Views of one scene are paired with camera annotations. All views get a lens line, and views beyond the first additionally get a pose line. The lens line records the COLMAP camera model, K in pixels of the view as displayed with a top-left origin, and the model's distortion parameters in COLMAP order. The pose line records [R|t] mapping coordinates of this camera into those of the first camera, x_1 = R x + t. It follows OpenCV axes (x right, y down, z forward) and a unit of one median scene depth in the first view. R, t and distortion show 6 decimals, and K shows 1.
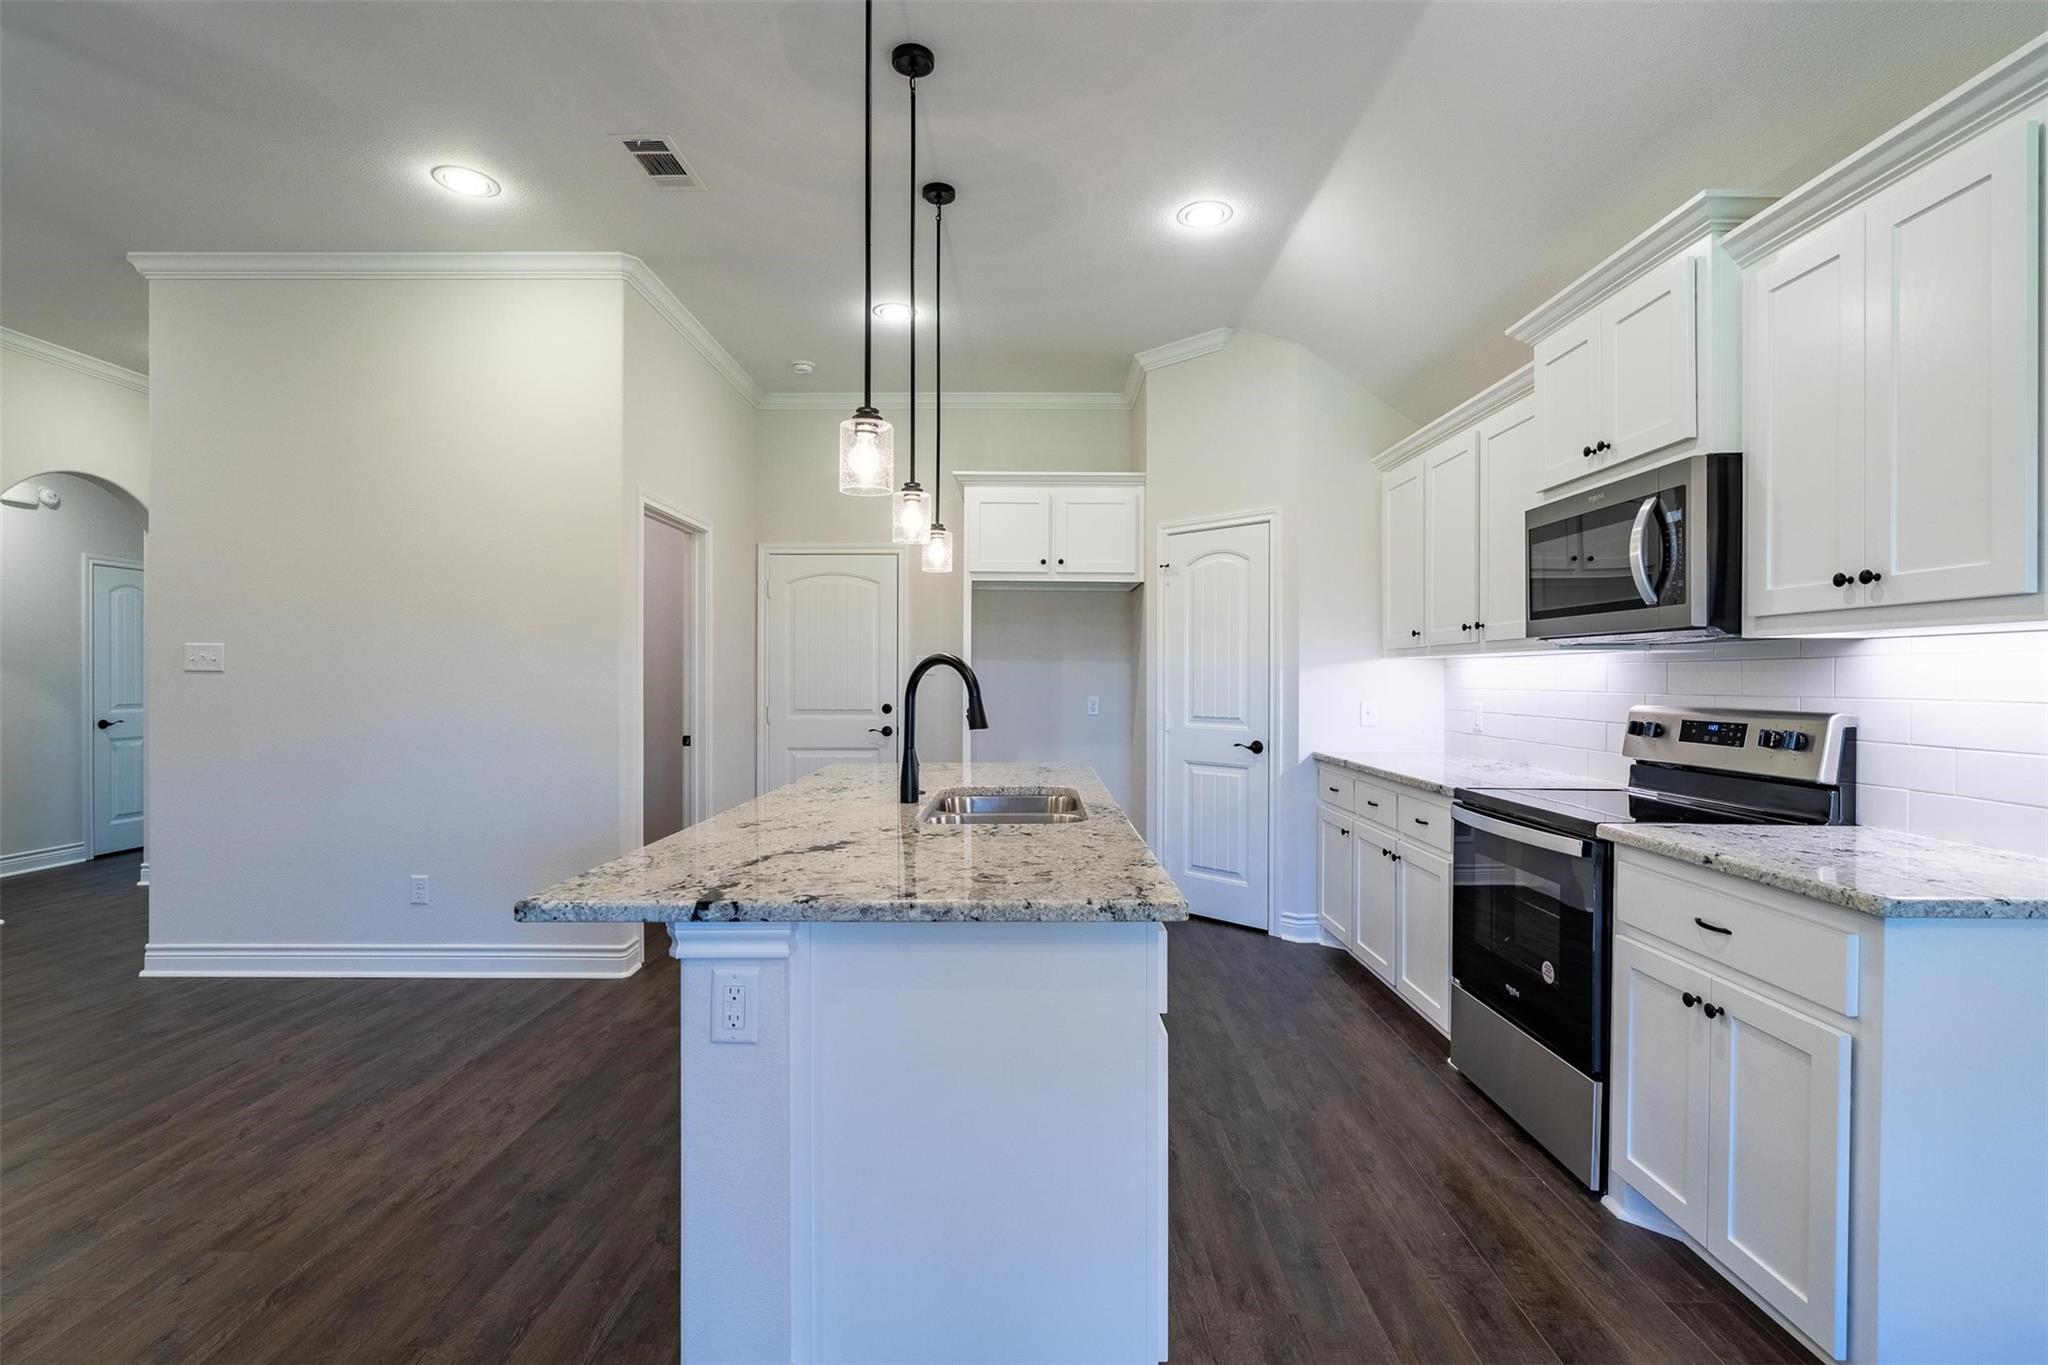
lens RADIAL K [[930.2, 0, 1024.0], [0, 930.2, 682.5], [0, 0, 1]] dist [-0.003983, 0.000371]
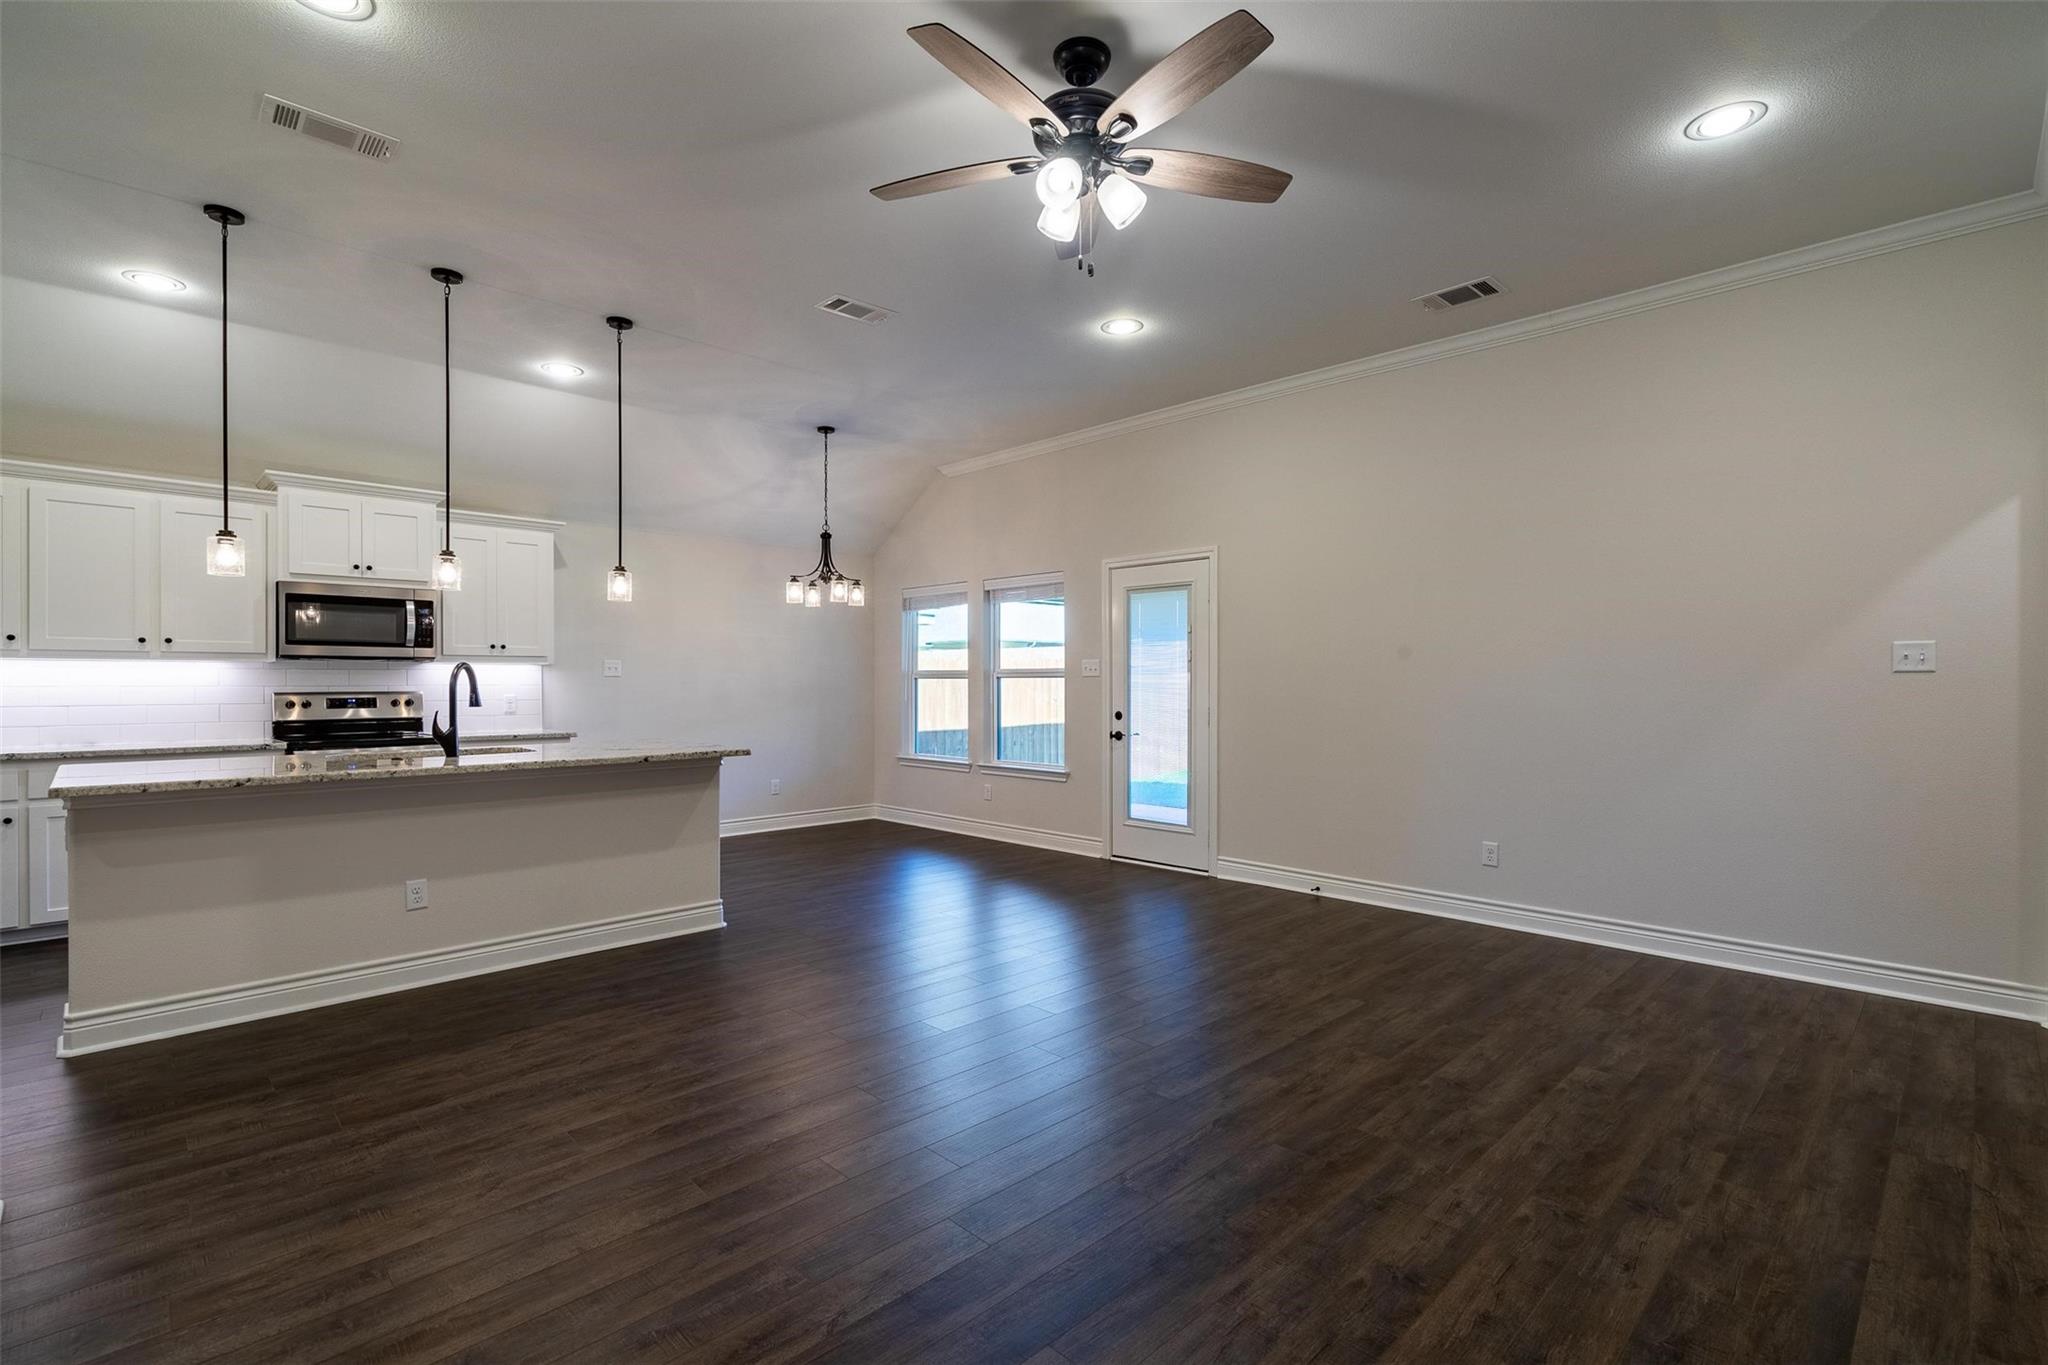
lens RADIAL K [[934.6, 0, 1023.7], [0, 934.6, 678.6], [0, 0, 1]] dist [0.000854, 0.001111]
pose [[-0.708713, 0.000831, 0.705496, -1.911435], [0.003143, 0.999993, 0.001979, -0.002531], [-0.705490, 0.003621, -0.708711, 1.440857]]
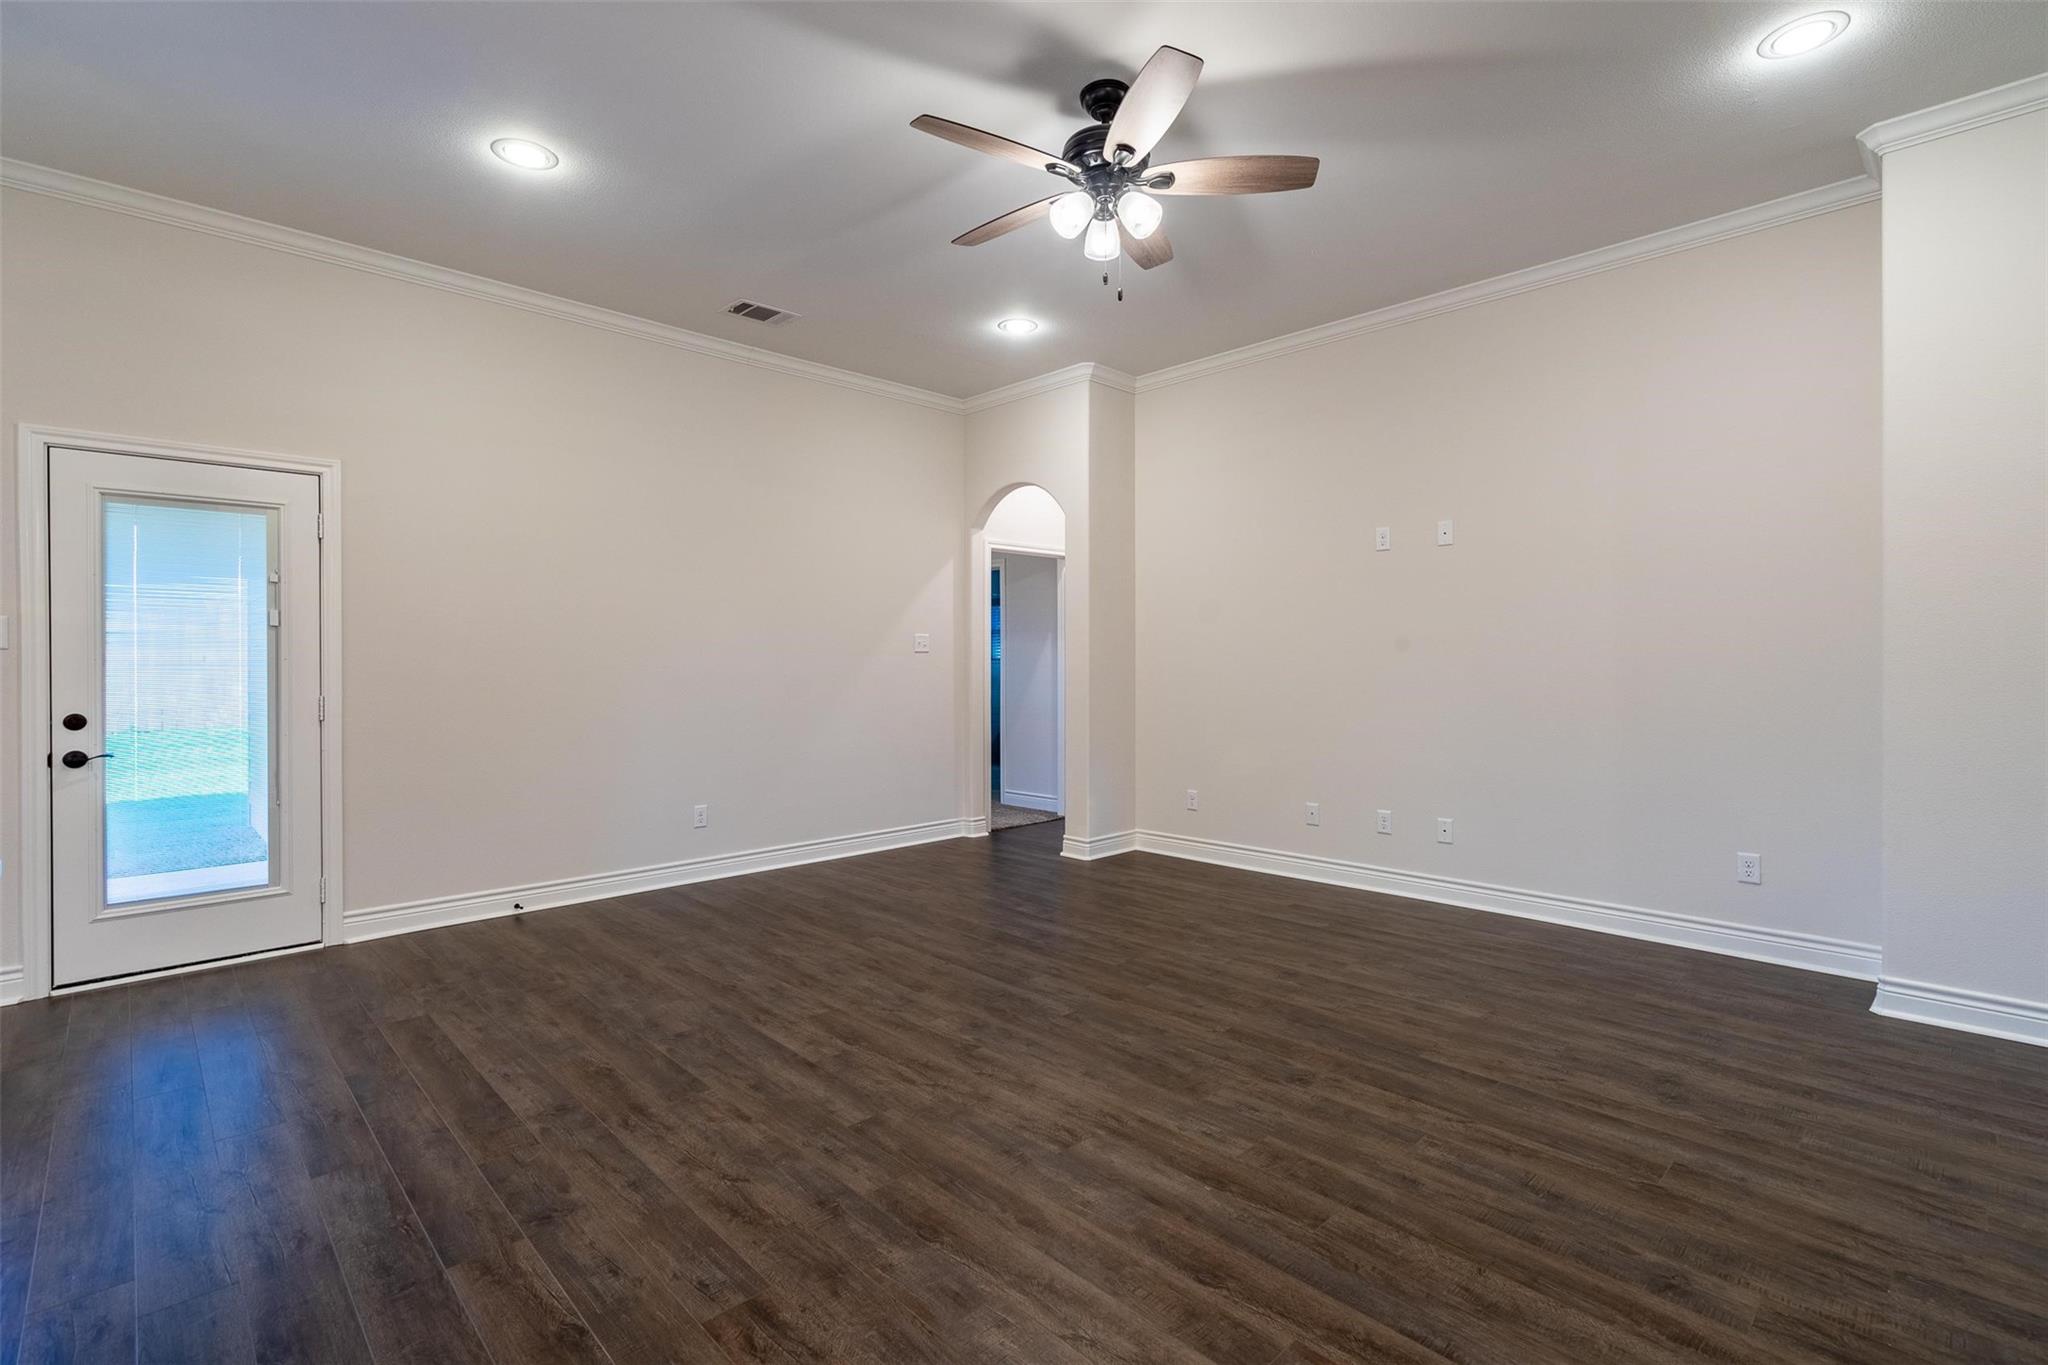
lens RADIAL K [[932.7, 0, 1030.5], [0, 932.7, 662.5], [0, 0, 1]] dist [-0.001924, 0.000191]
pose [[-0.707367, 0.001576, -0.706845, -0.349525], [-0.001548, 0.999992, 0.003780, 0.009186], [0.706845, 0.003768, -0.707358, 1.407517]]
